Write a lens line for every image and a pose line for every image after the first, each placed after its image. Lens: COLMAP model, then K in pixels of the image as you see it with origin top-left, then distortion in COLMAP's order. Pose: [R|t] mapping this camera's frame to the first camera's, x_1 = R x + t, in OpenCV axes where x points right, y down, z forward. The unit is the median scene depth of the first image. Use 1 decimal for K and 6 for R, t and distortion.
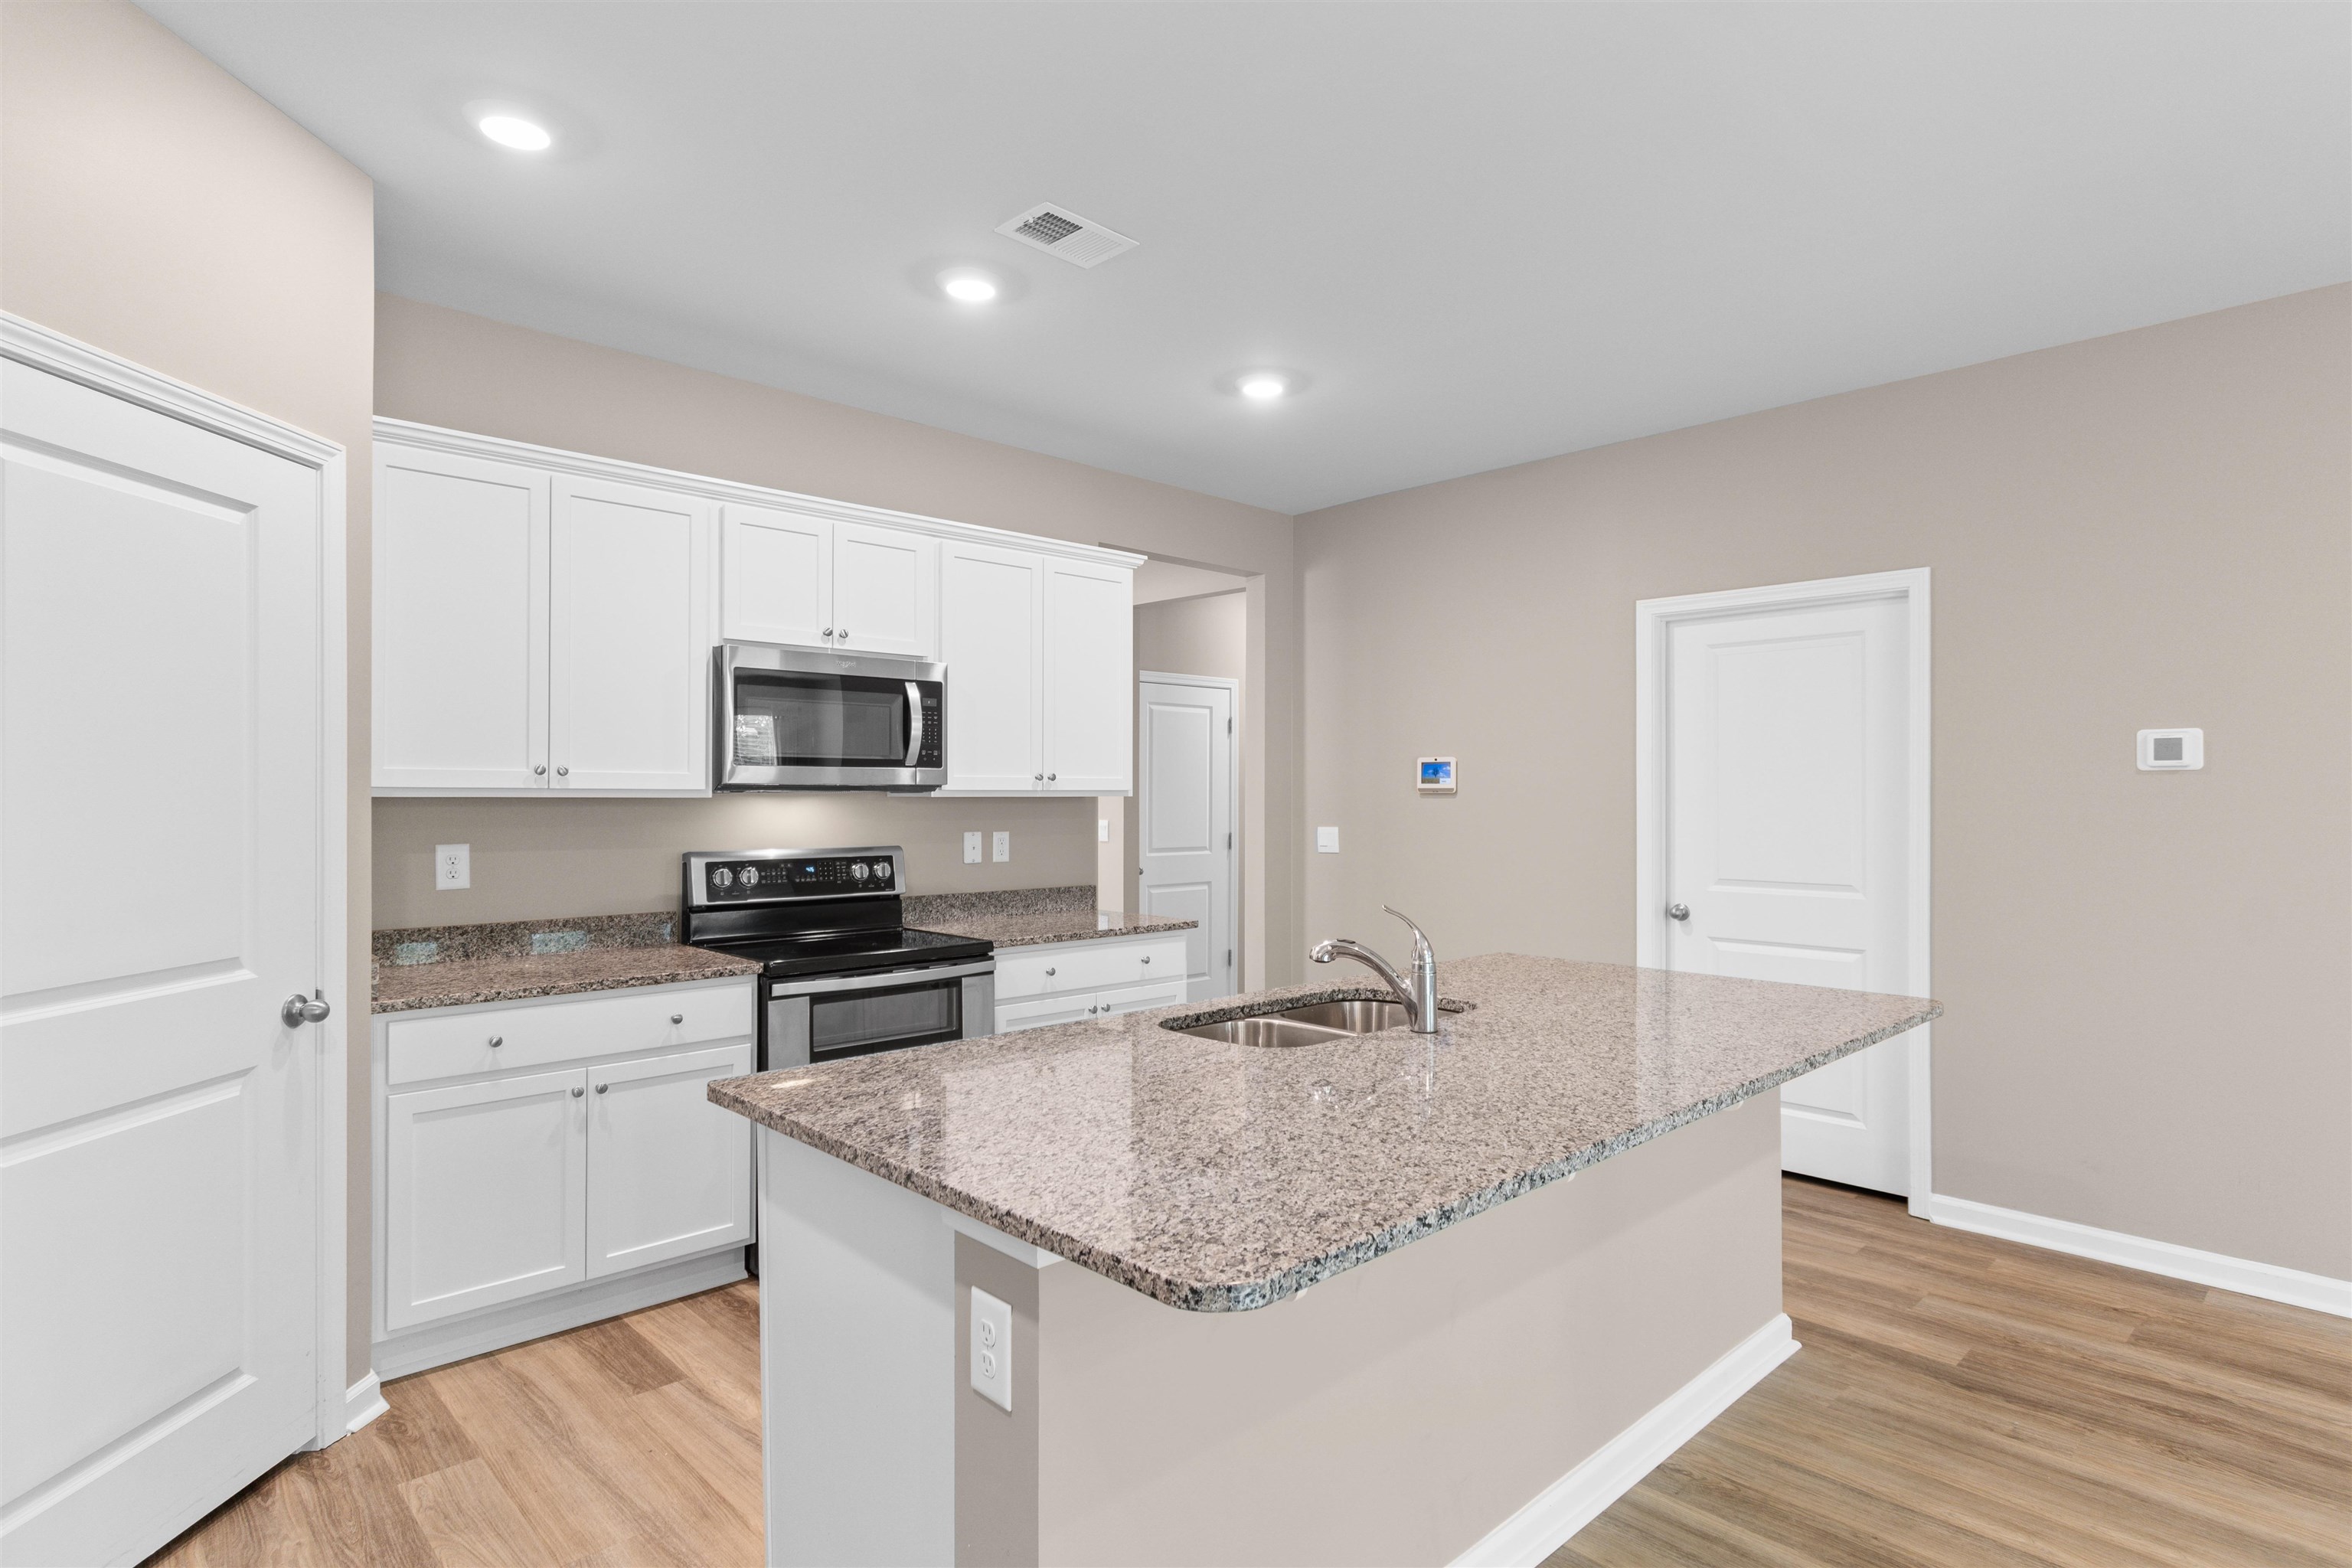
lens RADIAL K [[1192.8, 0, 1178.4], [0, 1192.8, 788.5], [0, 0, 1]] dist [0.001418, -0.000470]
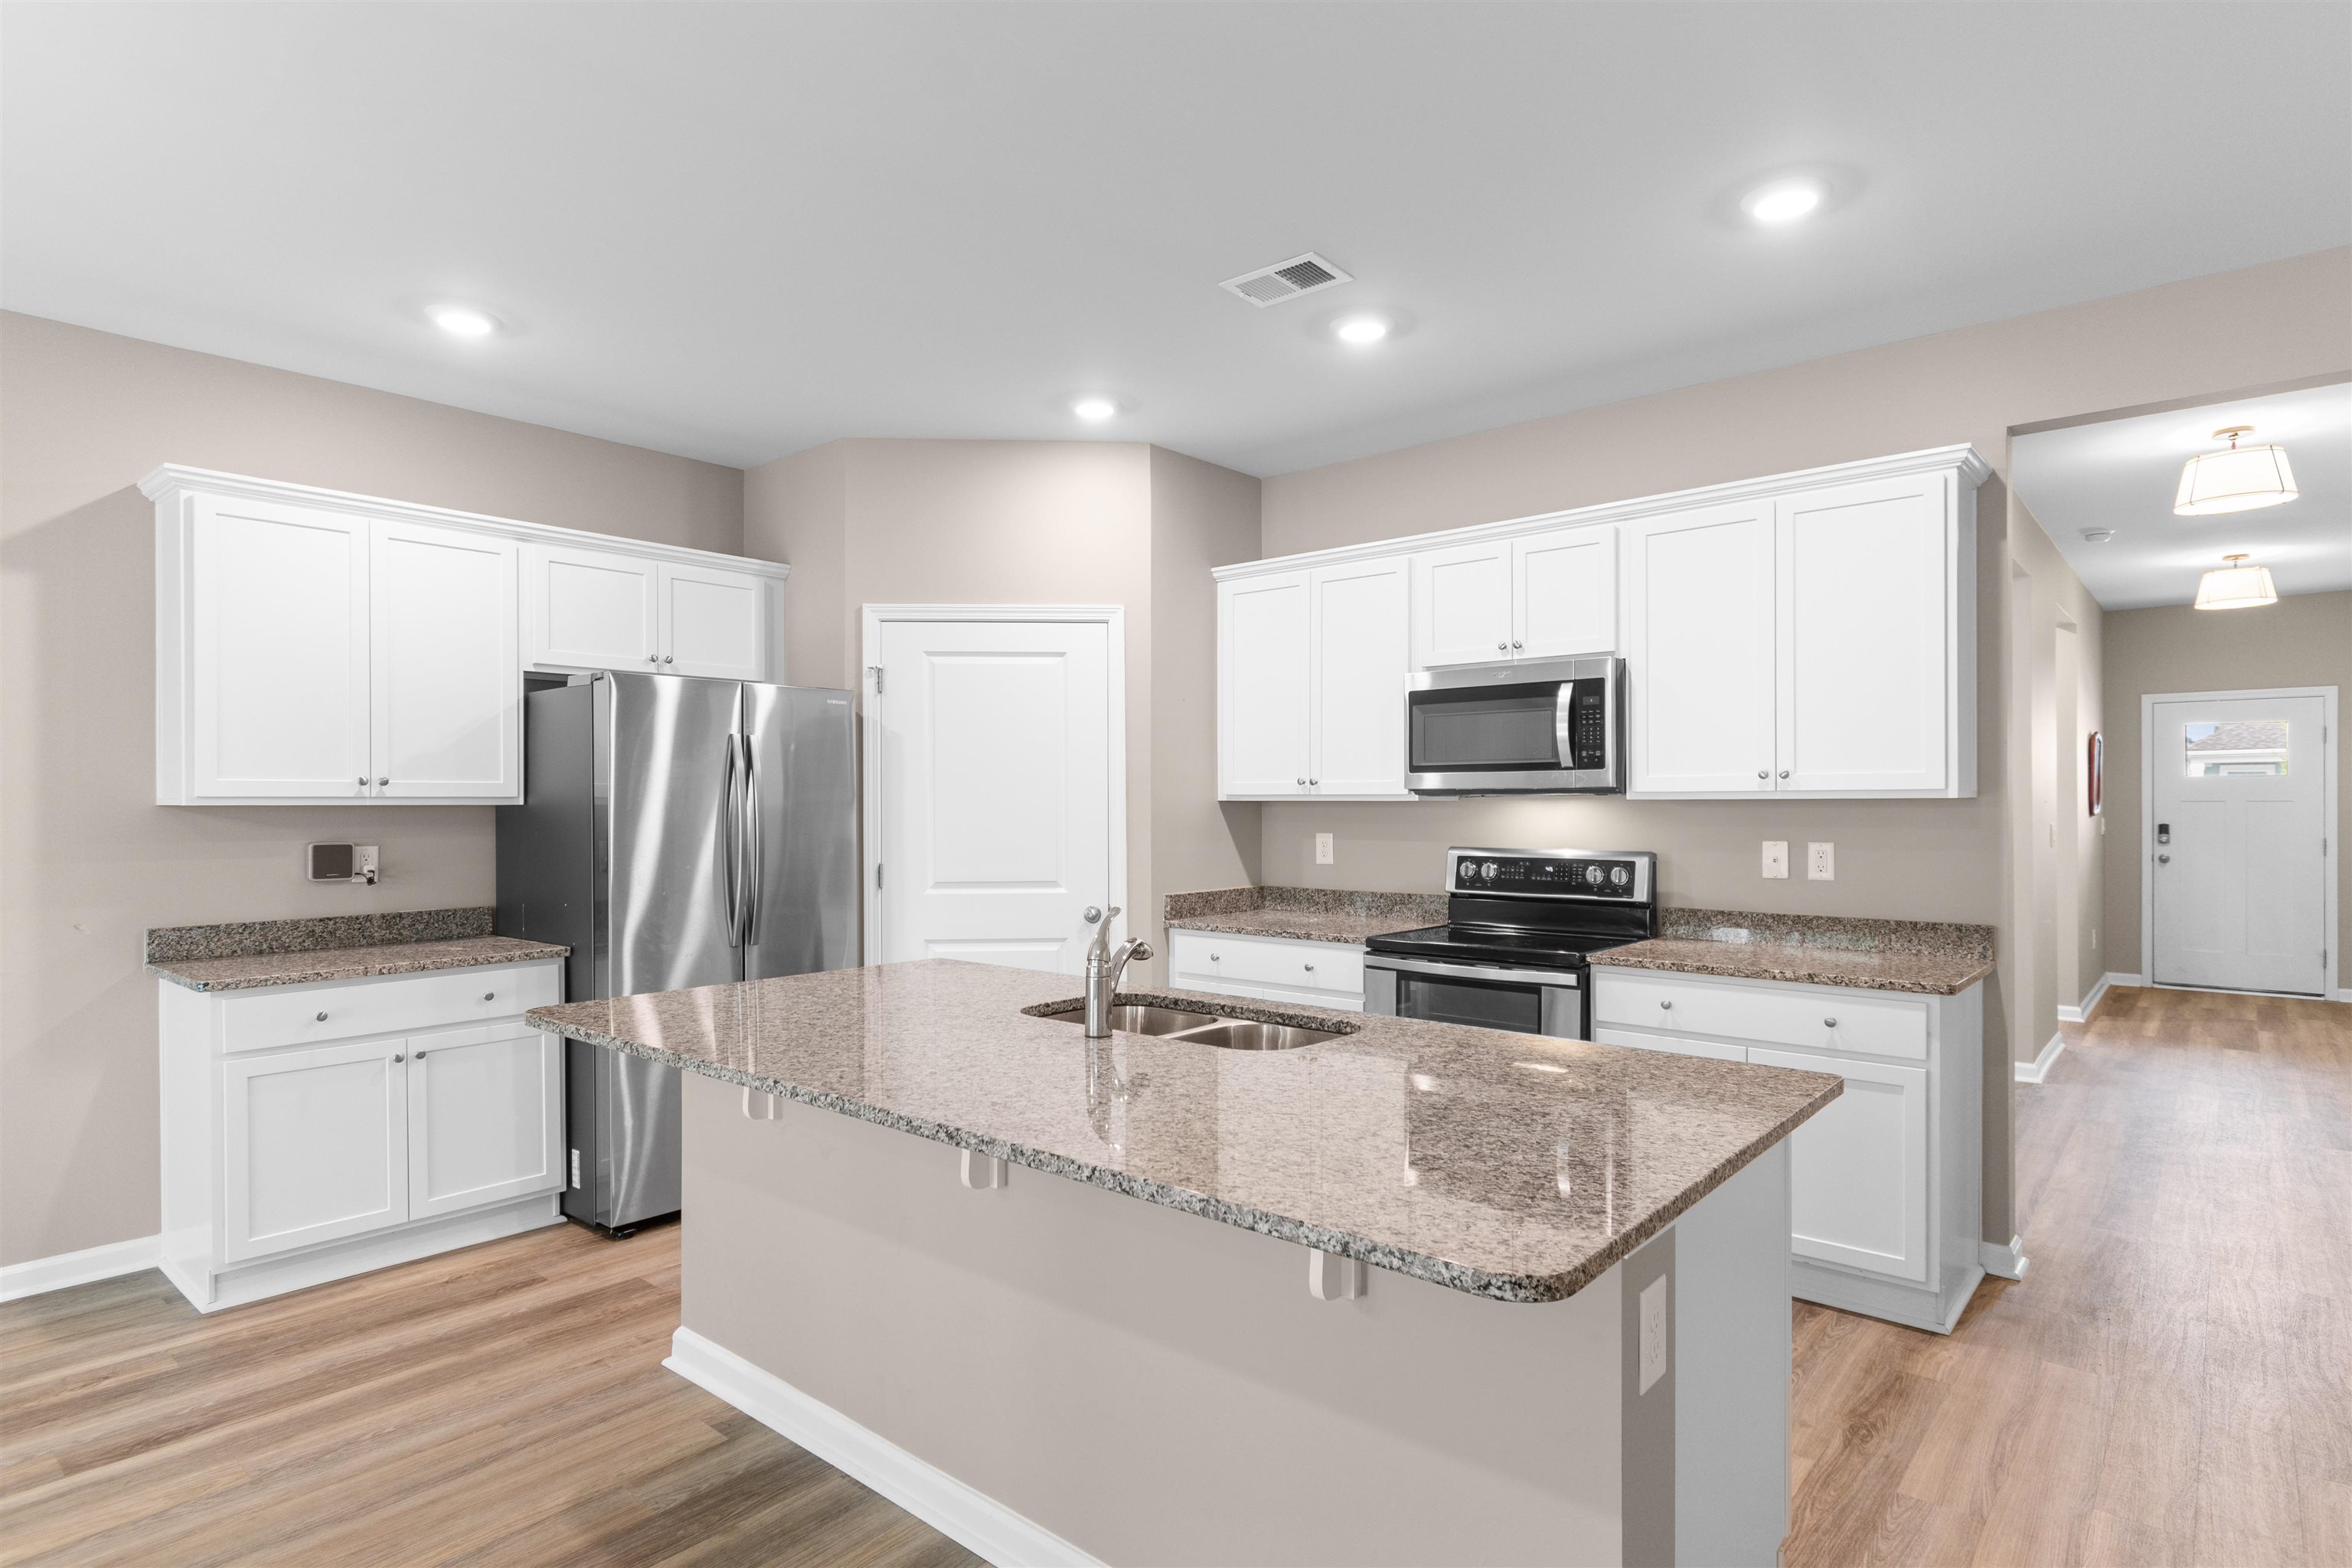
lens RADIAL K [[1215.6, 0, 1208.7], [0, 1215.6, 800.1], [0, 0, 1]] dist [0.003522, 0.000844]
pose [[0.114511, -0.002685, -0.993418, 0.761407], [0.008412, 0.999963, -0.001733, 0.006977], [0.993386, -0.008158, 0.114530, 0.613644]]
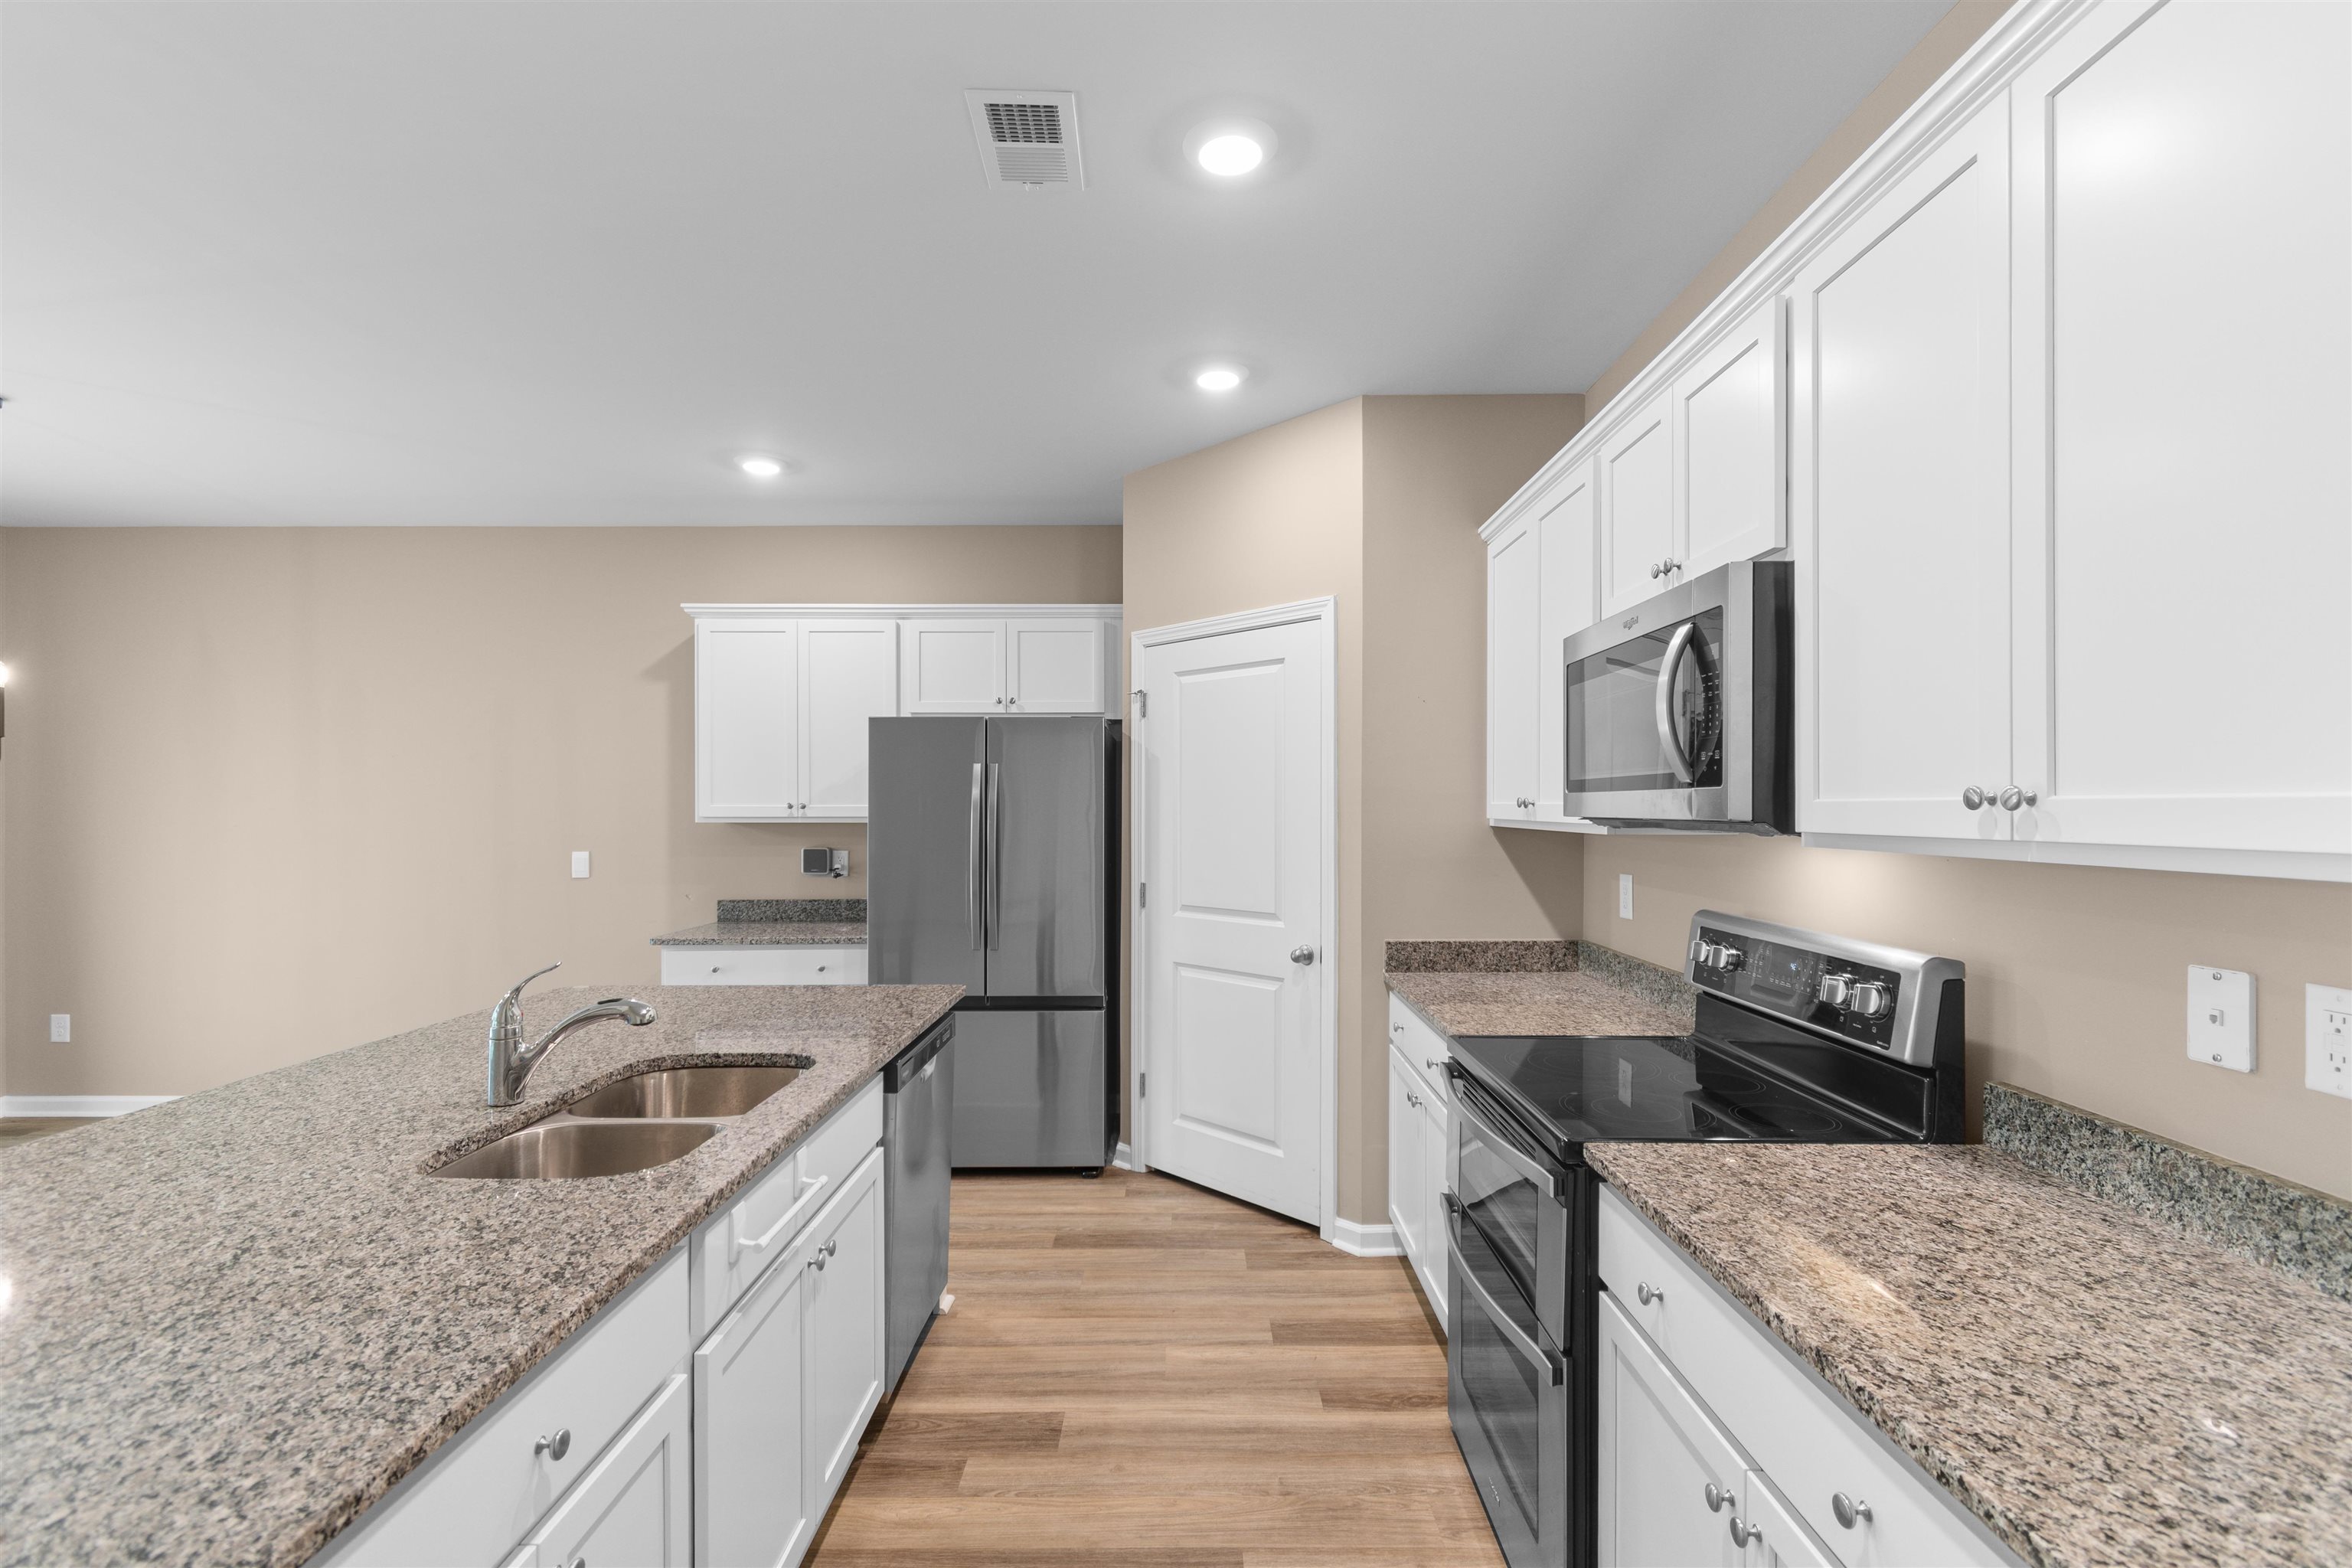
lens RADIAL K [[1046.1, 0, 1198.5], [0, 1046.1, 805.3], [0, 0, 1]] dist [0.002017, -0.000287]
pose [[-0.684681, -0.001398, -0.728841, 0.264457], [0.003683, 0.999979, -0.005377, -0.007964], [0.728833, -0.006366, -0.684662, 1.200577]]
